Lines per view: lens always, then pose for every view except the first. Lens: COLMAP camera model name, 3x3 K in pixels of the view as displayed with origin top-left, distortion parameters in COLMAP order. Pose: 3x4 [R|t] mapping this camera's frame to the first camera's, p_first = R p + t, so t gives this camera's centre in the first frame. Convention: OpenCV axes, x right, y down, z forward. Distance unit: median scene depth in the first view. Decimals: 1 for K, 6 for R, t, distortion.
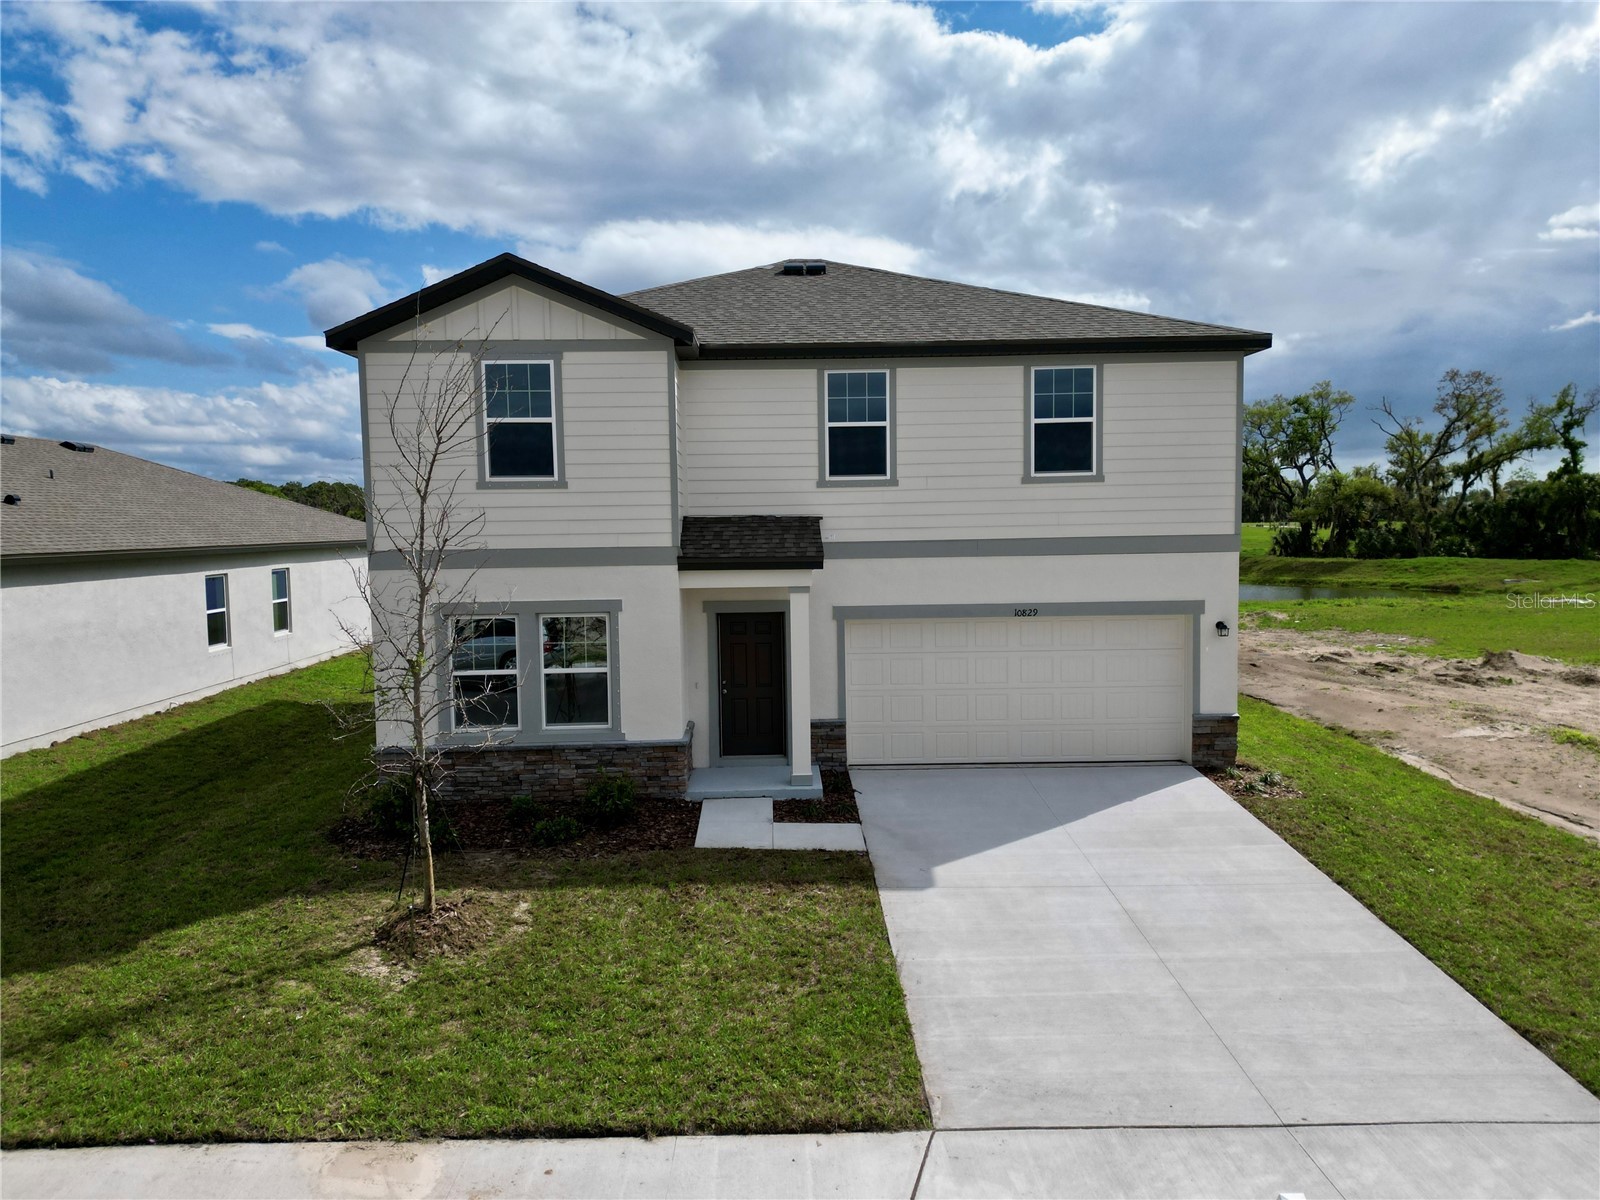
lens RADIAL K [[1142.5, 0, 802.4], [0, 1142.5, 599.0], [0, 0, 1]] dist [0.050021, -0.045215]
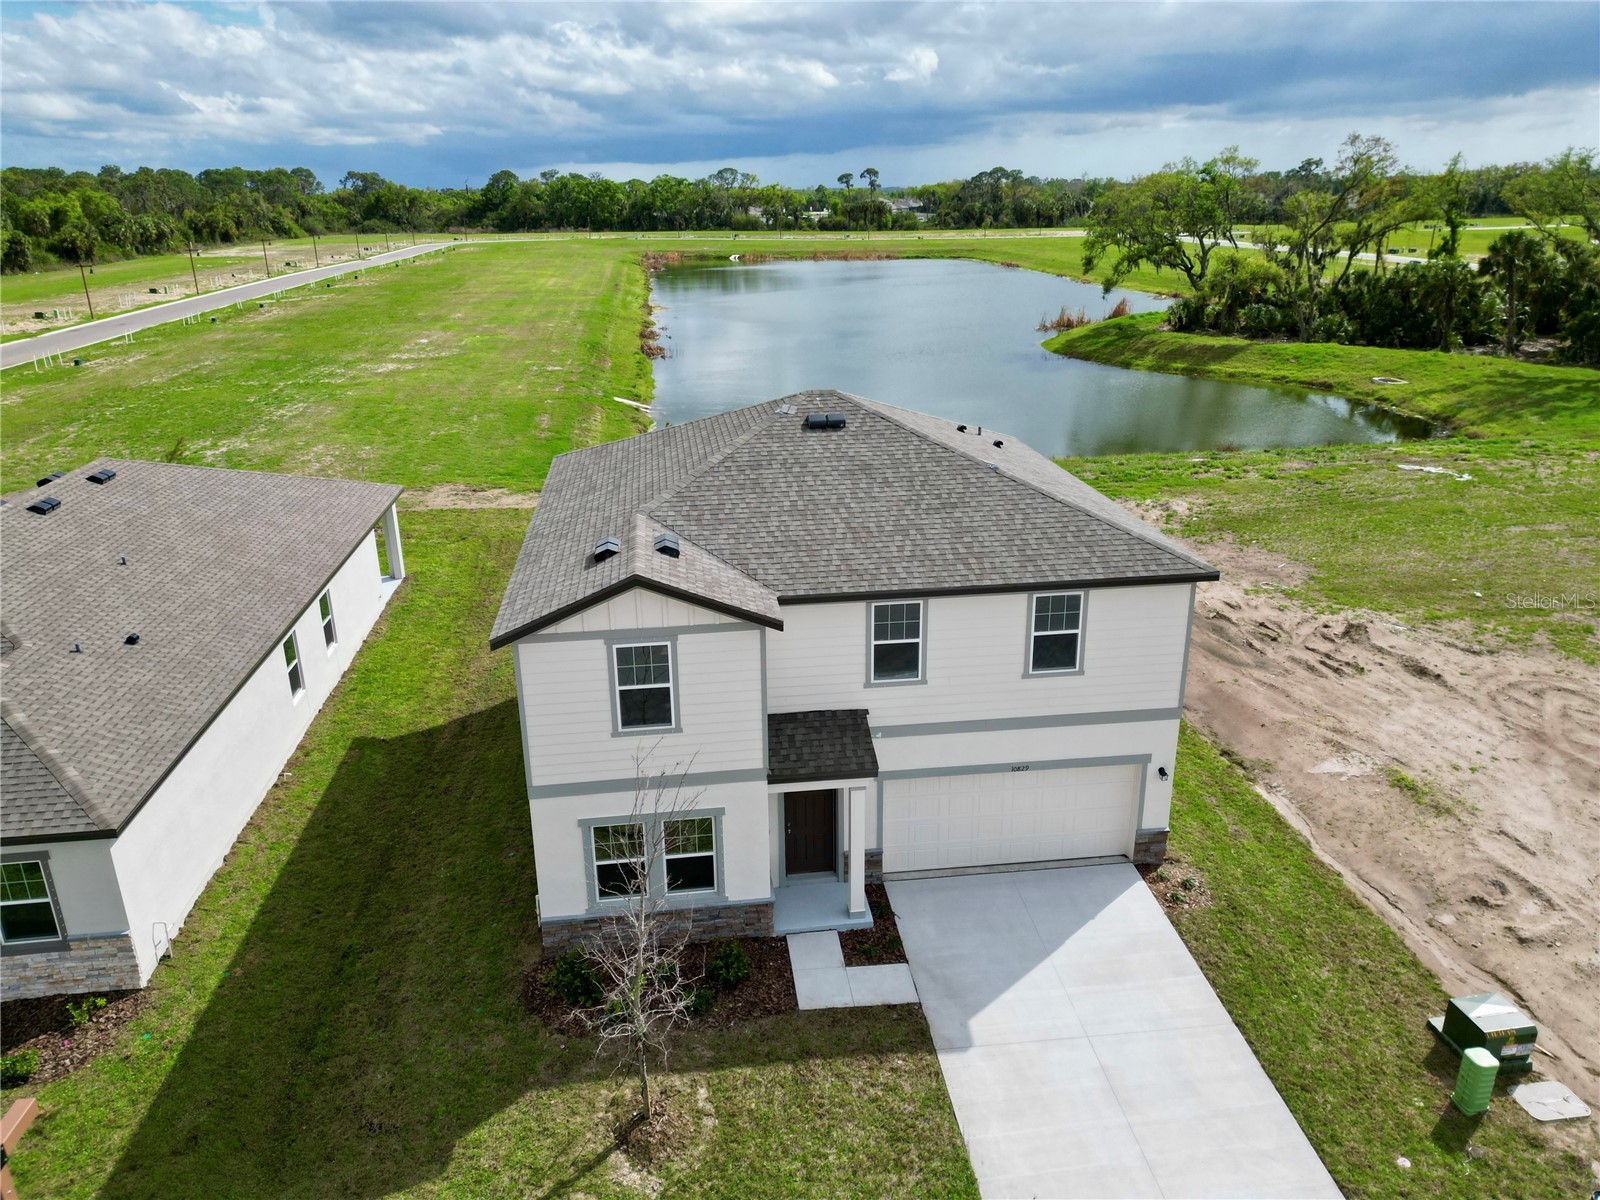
lens RADIAL K [[1142.5, 0, 807.4], [0, 1142.5, 604.2], [0, 0, 1]] dist [0.050021, -0.045215]
pose [[0.994471, -0.030659, 0.100432, -0.175818], [0.002022, 0.961842, 0.273599, -0.539158], [-0.104988, -0.271883, 0.956586, -0.180605]]
